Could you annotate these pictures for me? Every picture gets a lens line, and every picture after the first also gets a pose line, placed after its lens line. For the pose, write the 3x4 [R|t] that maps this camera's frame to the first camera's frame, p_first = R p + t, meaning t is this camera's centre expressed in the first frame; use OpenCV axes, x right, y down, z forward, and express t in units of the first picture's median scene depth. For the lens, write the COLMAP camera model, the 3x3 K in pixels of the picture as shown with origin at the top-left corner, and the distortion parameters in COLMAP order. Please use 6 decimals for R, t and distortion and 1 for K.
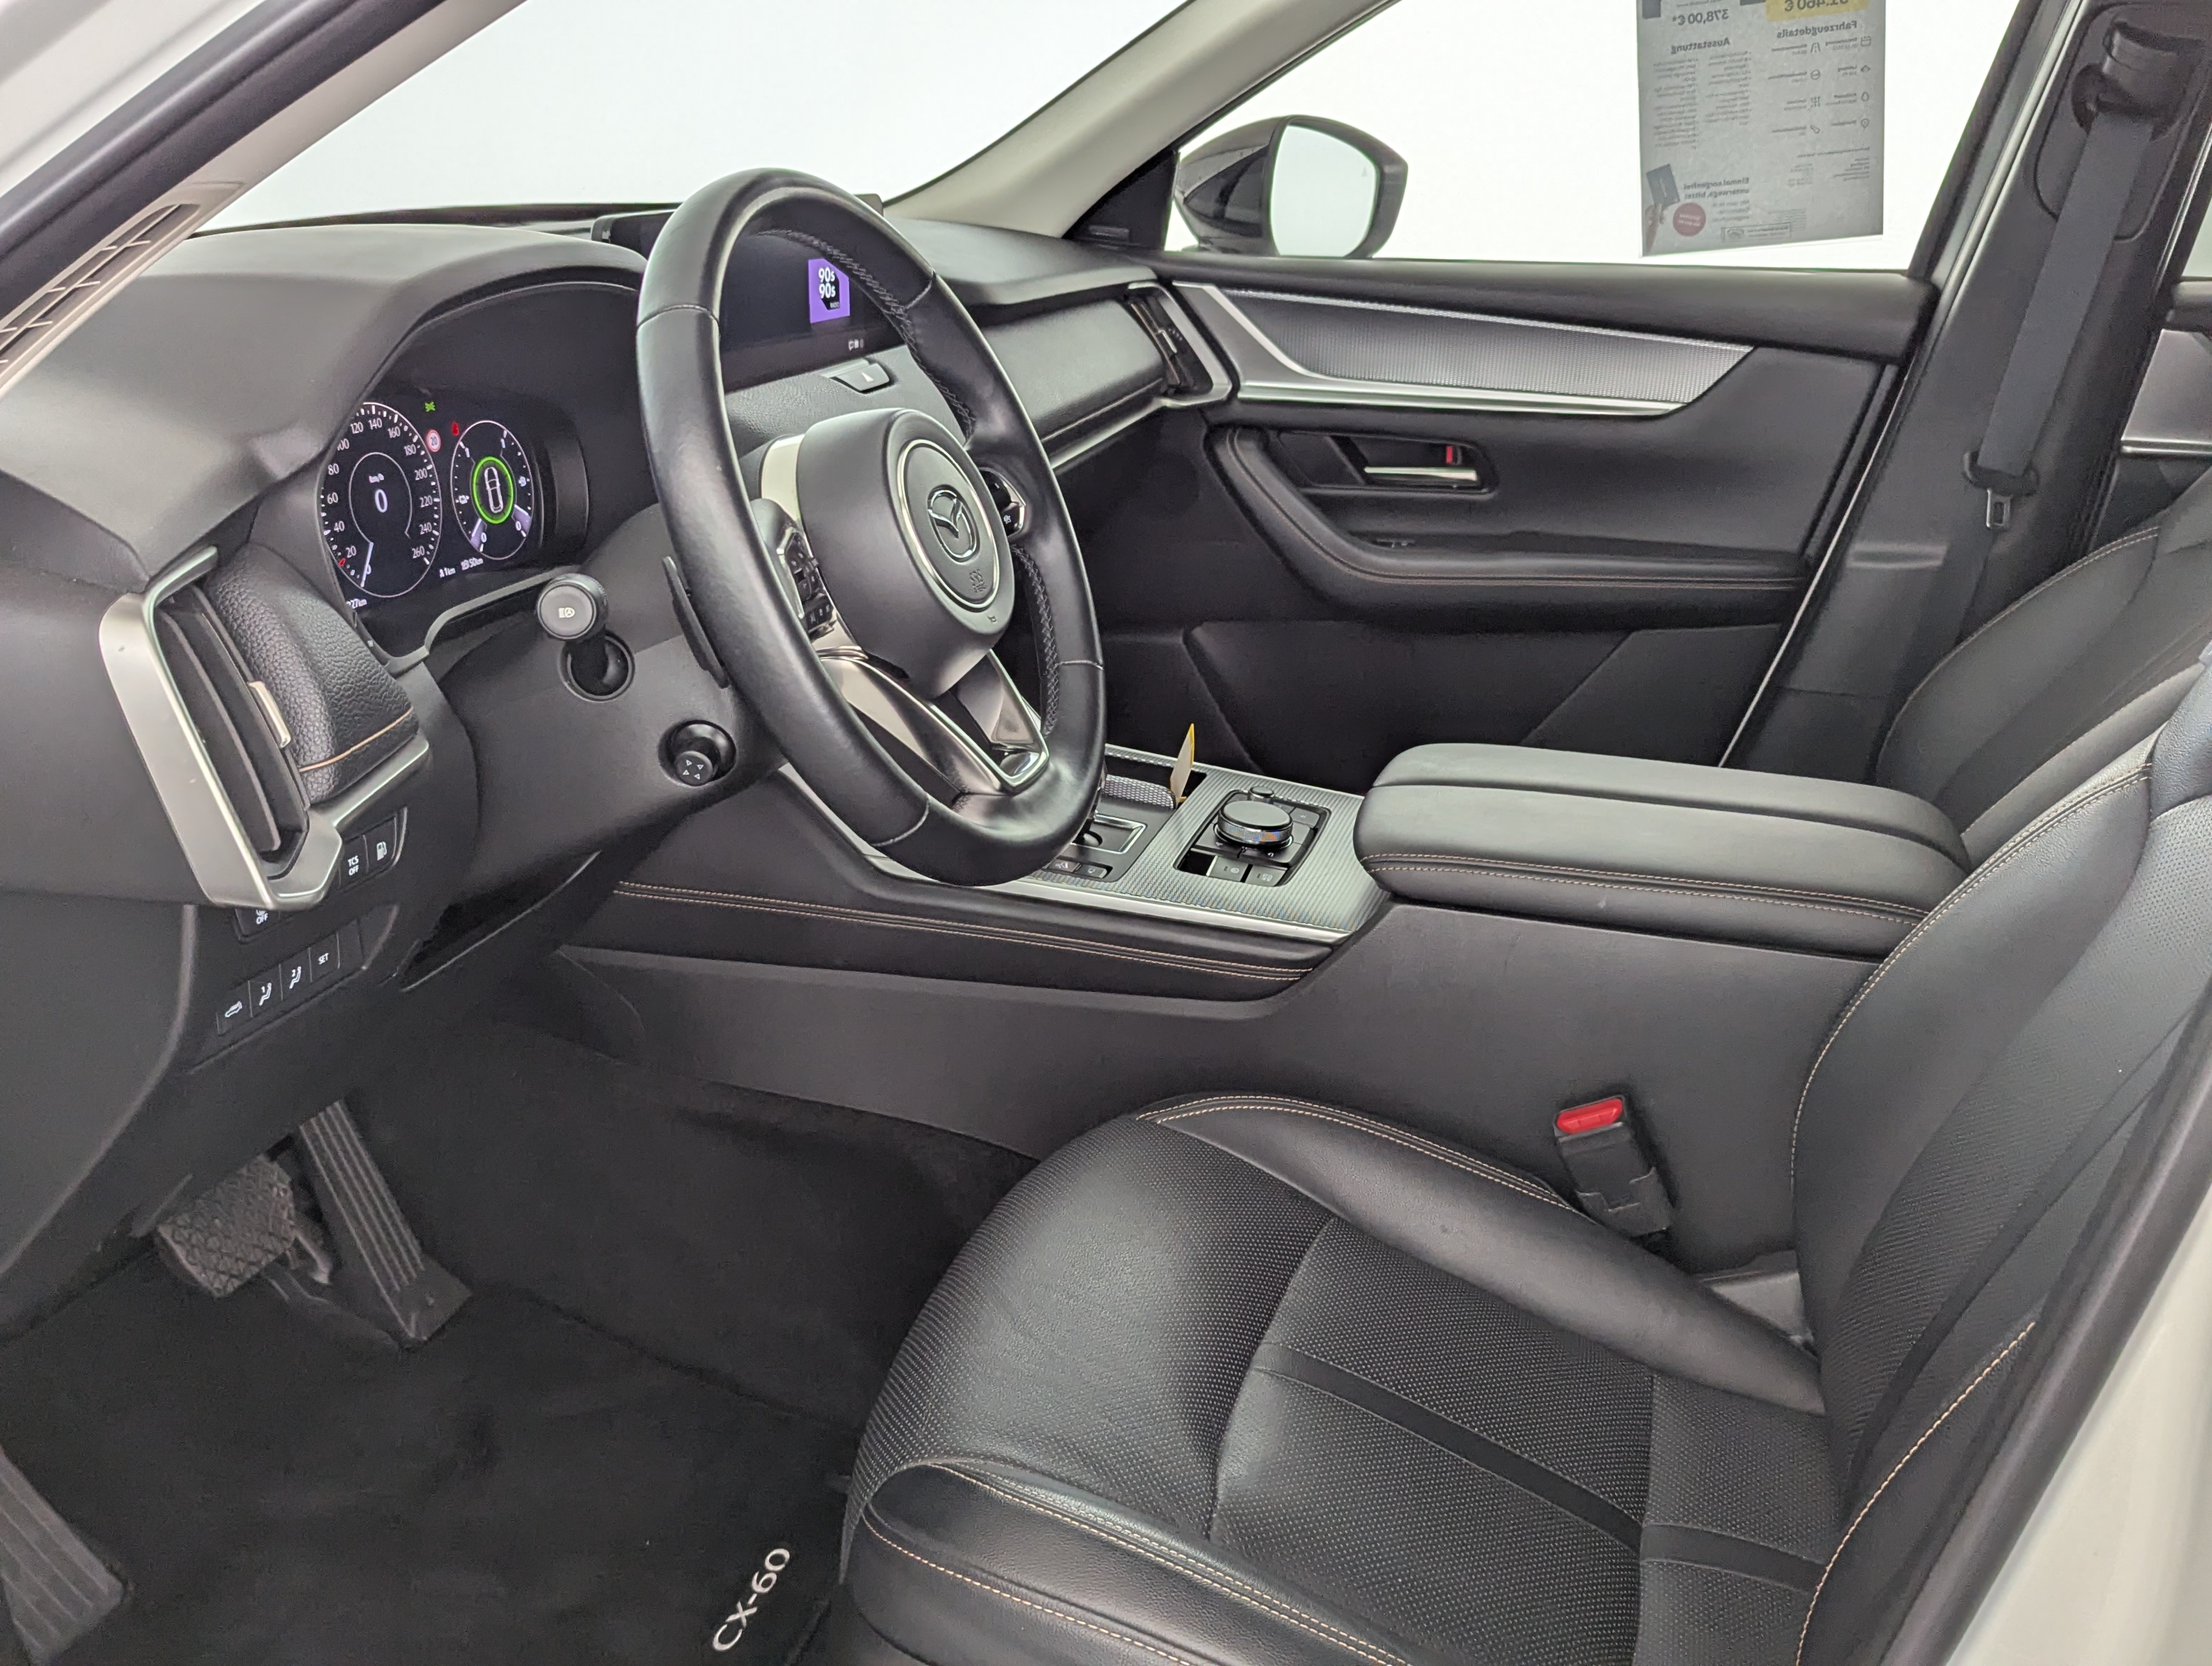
lens RADIAL K [[2099.7, 0, 1106.0], [0, 2099.7, 833.0], [0, 0, 1]] dist [0.061657, -0.062181]
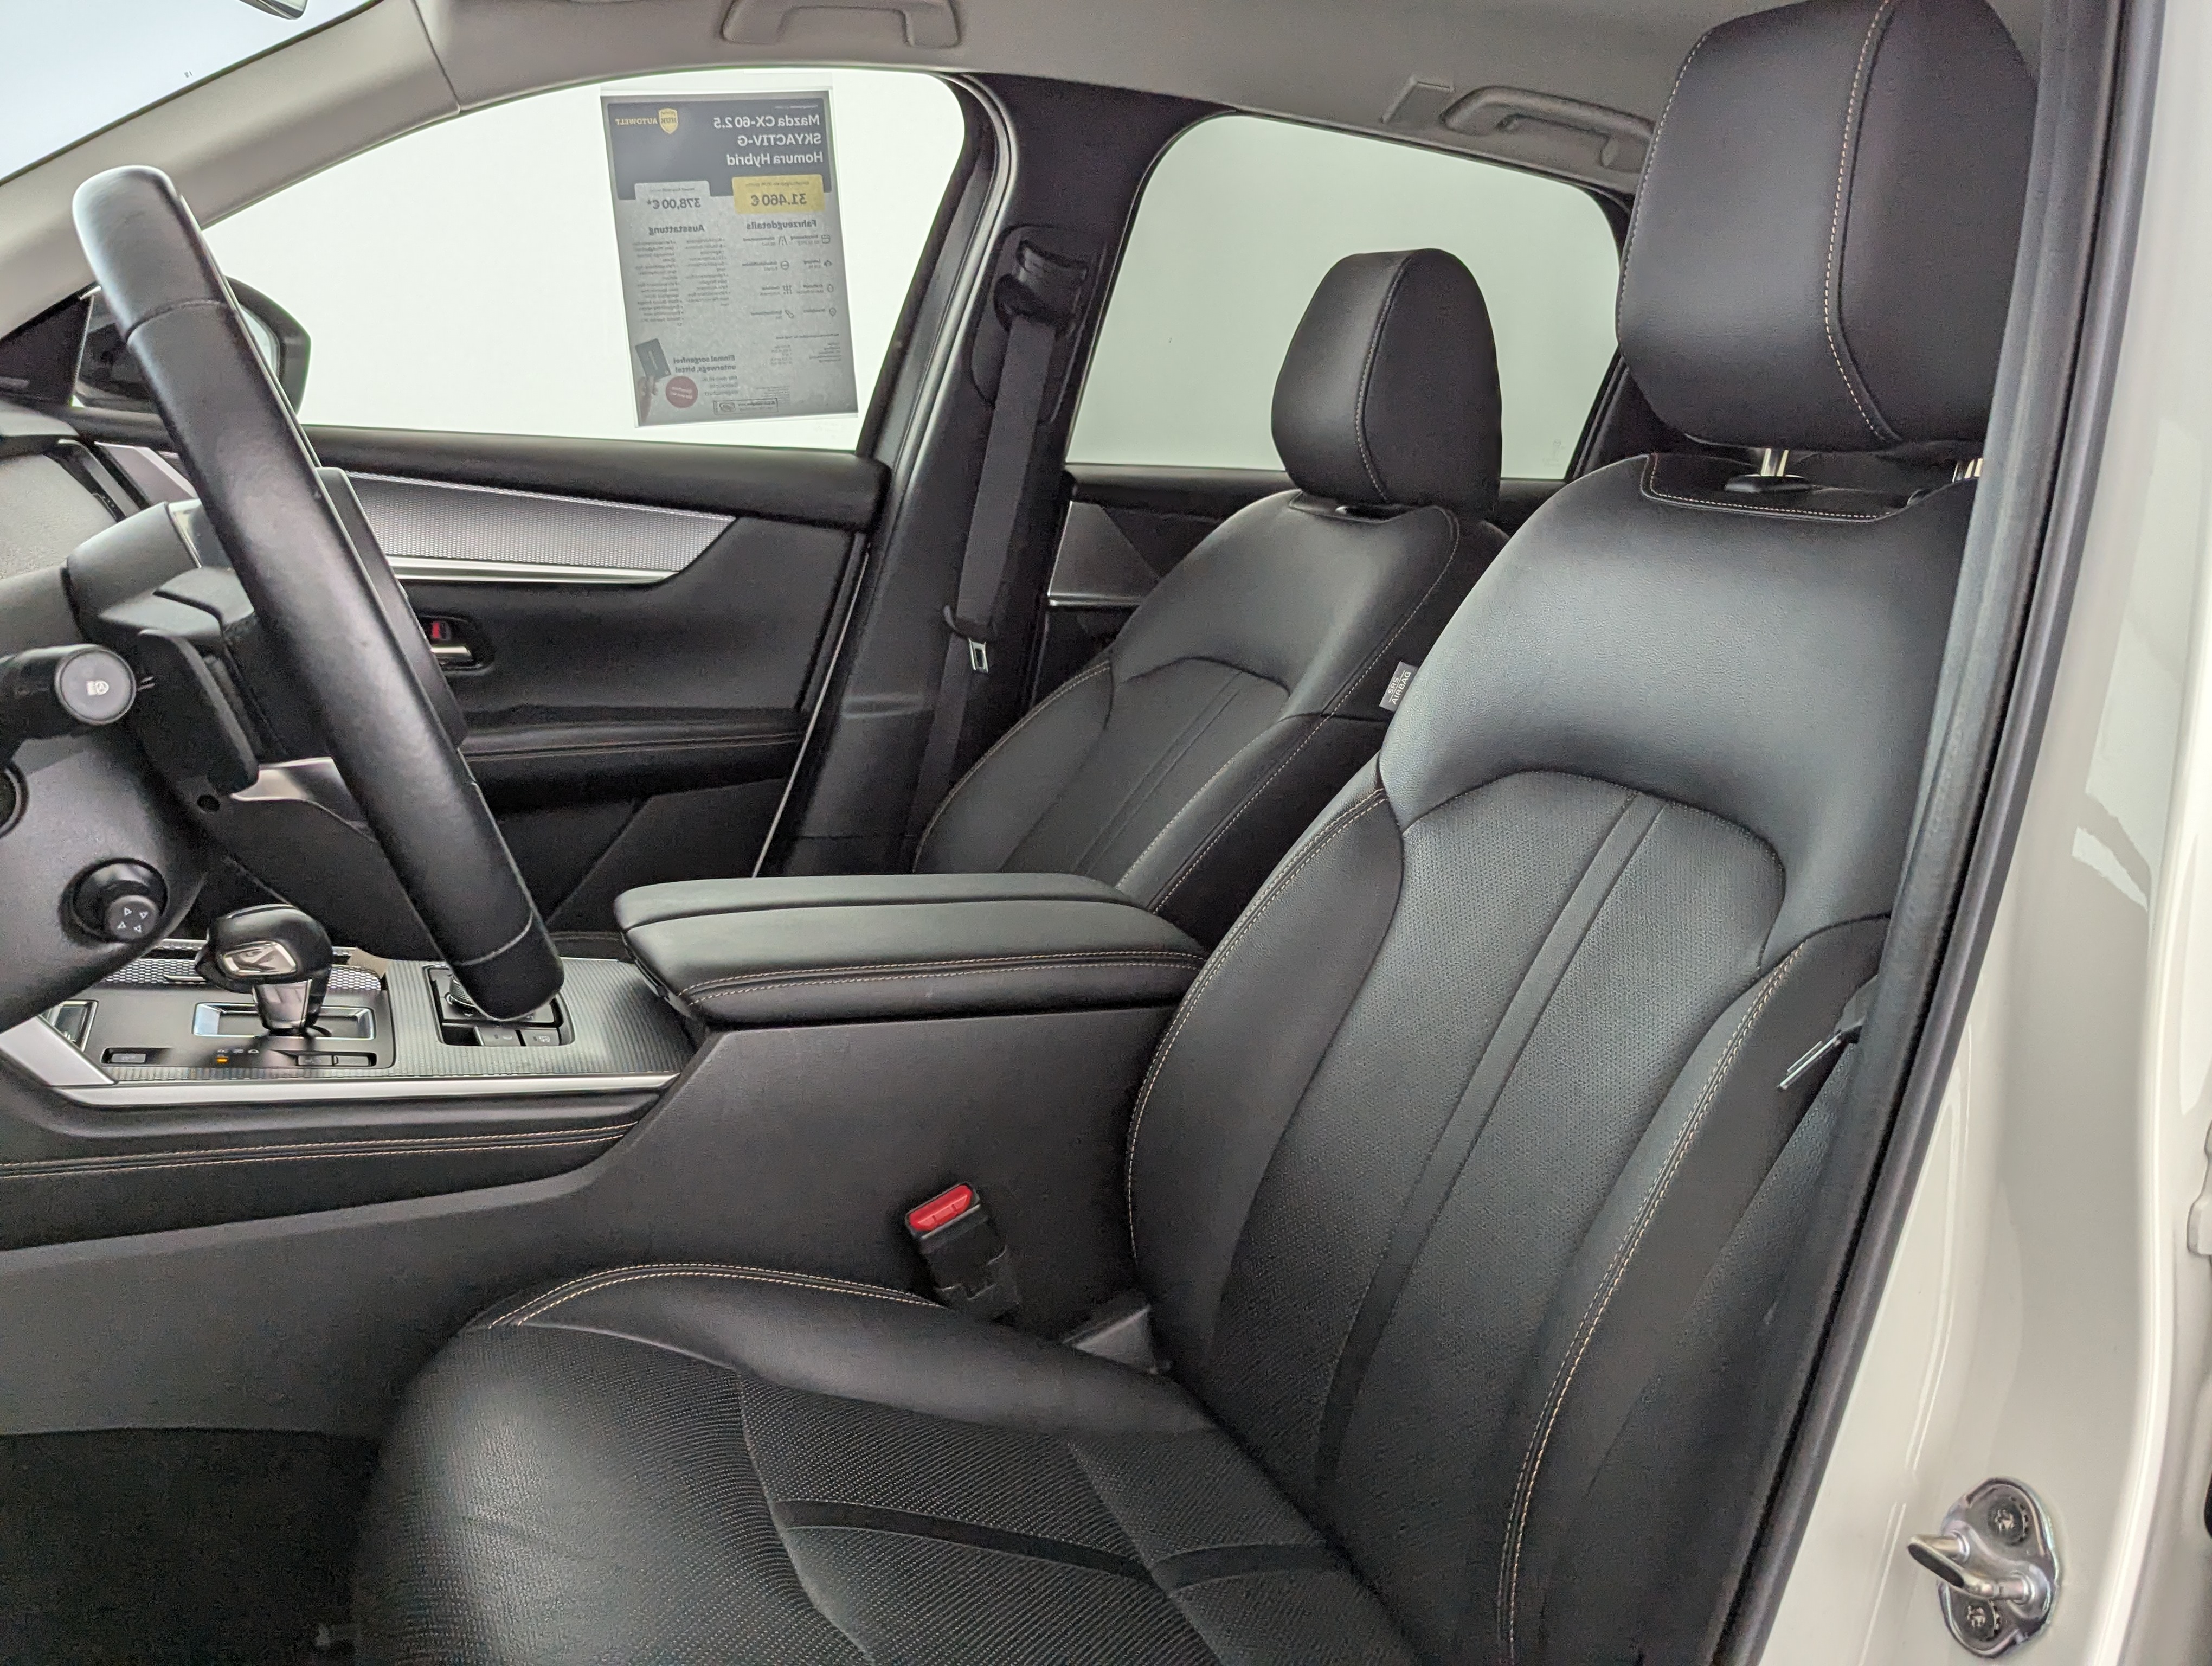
lens RADIAL K [[2099.7, 0, 1106.0], [0, 2099.7, 833.0], [0, 0, 1]] dist [0.061657, -0.062181]
pose [[0.770990, -0.086001, 0.631014, -0.237090], [0.166797, 0.983521, -0.069753, 0.029801], [-0.614617, 0.159030, 0.772629, 0.108754]]
